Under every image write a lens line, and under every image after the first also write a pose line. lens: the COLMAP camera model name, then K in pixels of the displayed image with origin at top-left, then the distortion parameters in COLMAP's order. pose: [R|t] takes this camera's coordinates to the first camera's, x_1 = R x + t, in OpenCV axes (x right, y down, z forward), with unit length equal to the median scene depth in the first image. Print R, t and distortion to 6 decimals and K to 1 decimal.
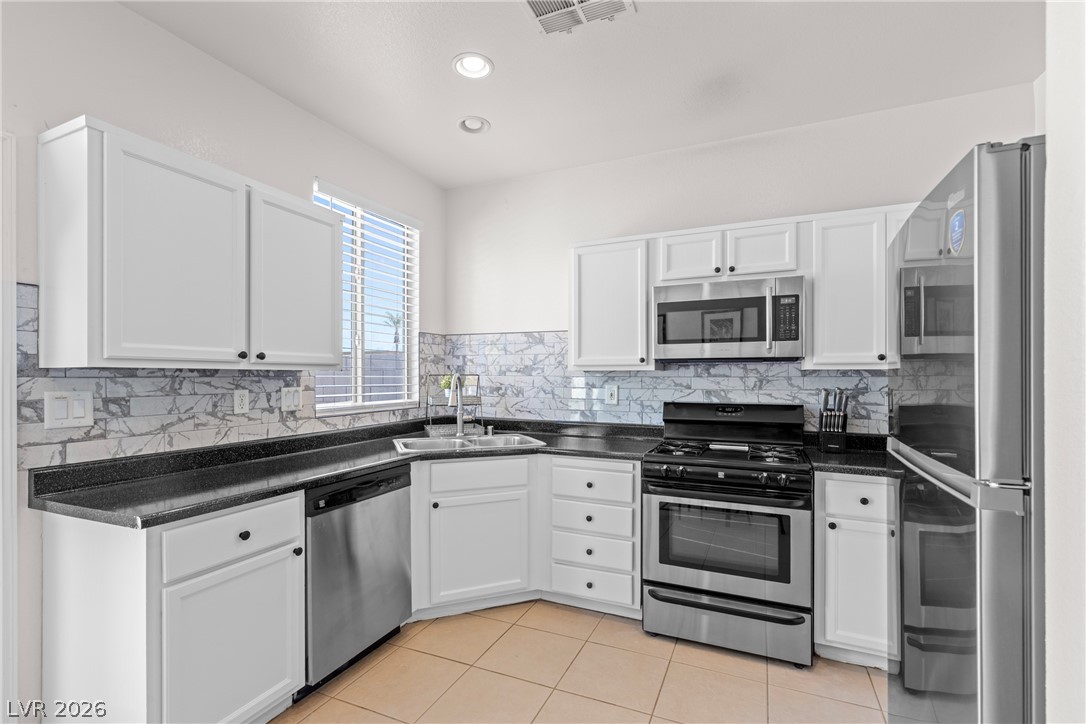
lens RADIAL K [[488.1, 0, 545.9], [0, 488.1, 375.0], [0, 0, 1]] dist [0.010818, -0.001752]
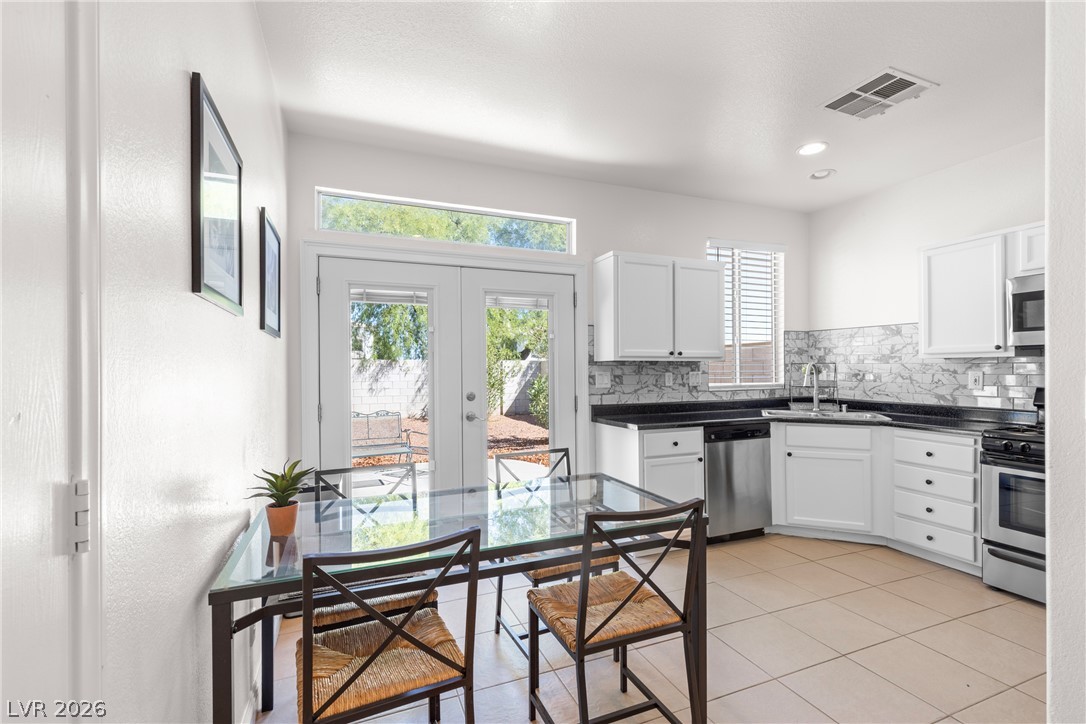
lens RADIAL K [[488.1, 0, 547.4], [0, 488.1, 367.1], [0, 0, 1]] dist [0.010818, -0.001752]
pose [[0.725365, -0.006032, -0.688338, 0.240244], [0.006297, 0.999978, -0.002128, 0.010019], [0.688336, -0.002791, 0.725387, -0.509094]]
